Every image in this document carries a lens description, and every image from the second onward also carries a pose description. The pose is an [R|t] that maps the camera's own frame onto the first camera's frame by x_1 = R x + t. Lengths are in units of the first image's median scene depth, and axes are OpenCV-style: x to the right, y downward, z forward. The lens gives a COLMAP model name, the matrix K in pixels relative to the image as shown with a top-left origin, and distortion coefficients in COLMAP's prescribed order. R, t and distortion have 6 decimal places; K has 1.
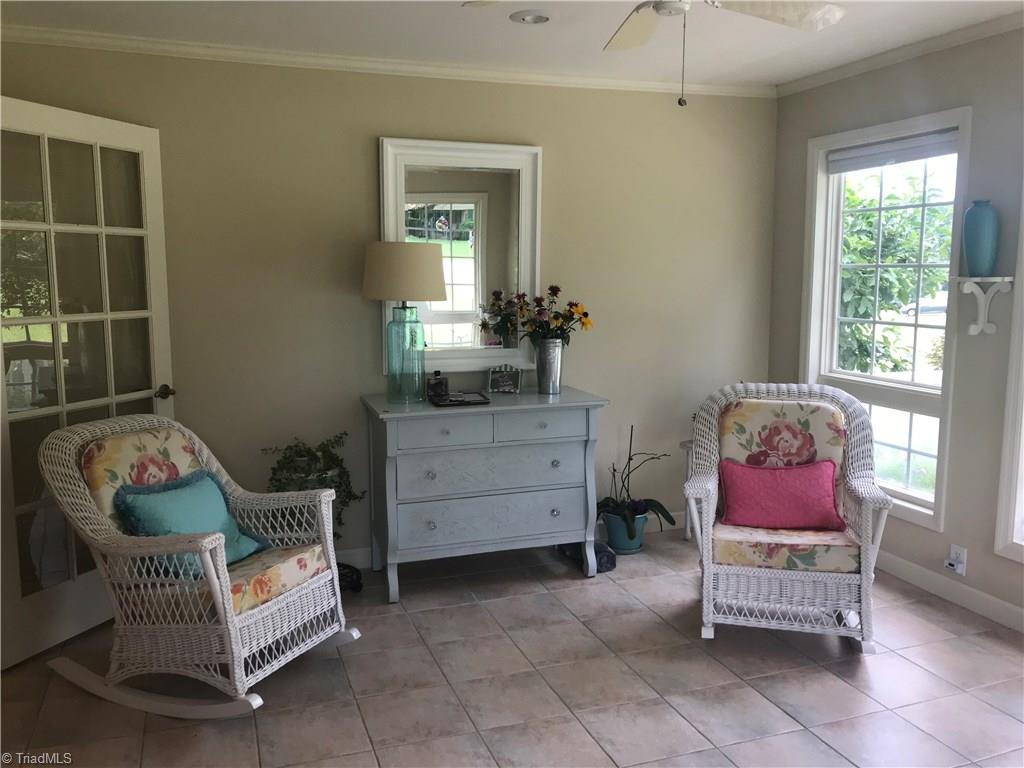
lens RADIAL K [[854.3, 0, 514.2], [0, 854.3, 384.2], [0, 0, 1]] dist [0.033545, -0.019312]
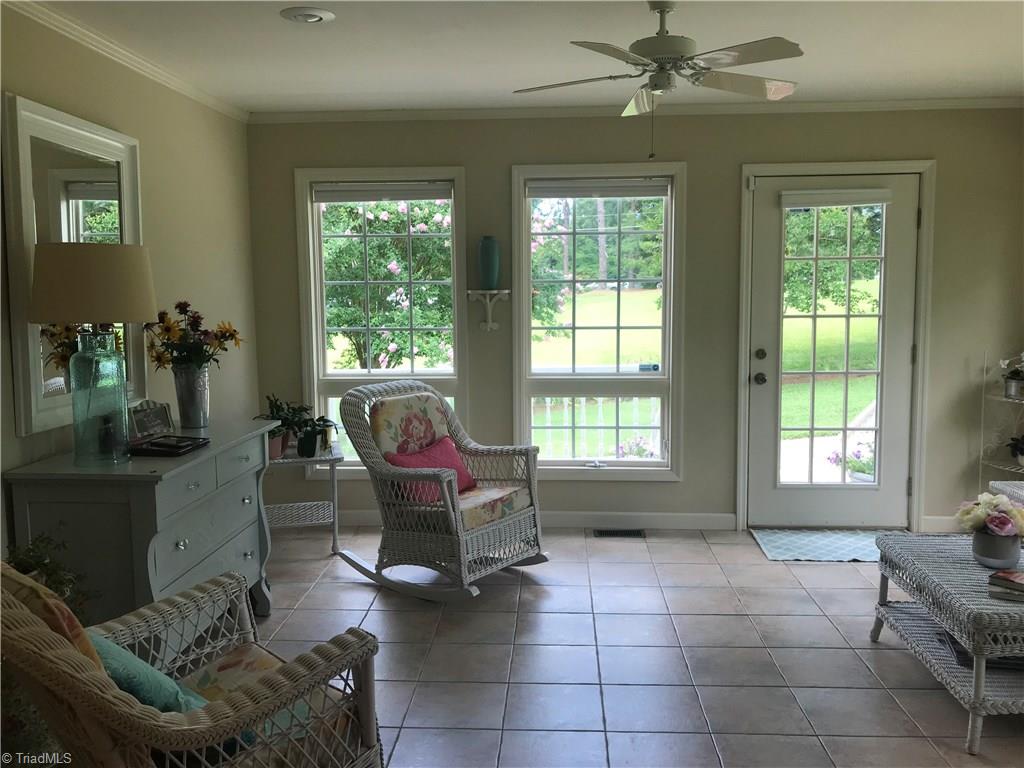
lens RADIAL K [[854.3, 0, 510.7], [0, 854.3, 378.8], [0, 0, 1]] dist [0.033545, -0.019312]
pose [[0.388413, -0.100950, 0.915939, -0.702965], [0.133586, 0.989650, 0.052426, -0.045483], [-0.911751, 0.101994, 0.397878, 0.400995]]
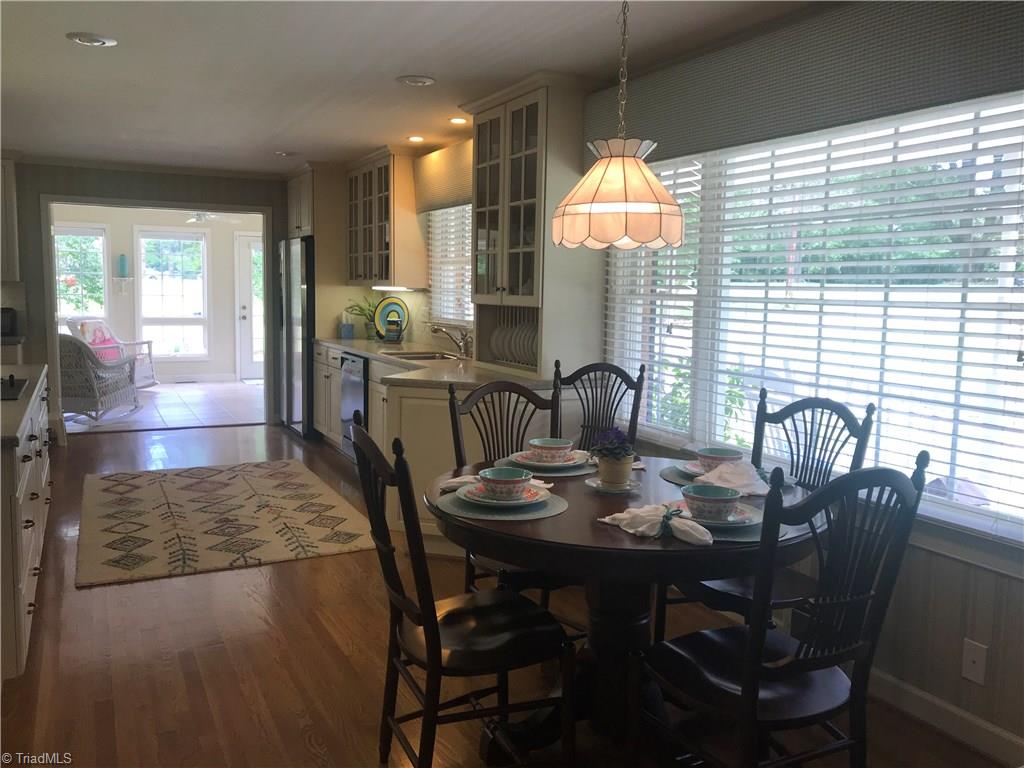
lens RADIAL K [[854.3, 0, 504.0], [0, 854.3, 382.2], [0, 0, 1]] dist [0.033545, -0.019312]
pose [[-0.108693, -0.124037, 0.986307, -2.725252], [0.109516, 0.984651, 0.135897, -0.018133], [-0.988024, 0.122787, -0.093441, -0.071906]]
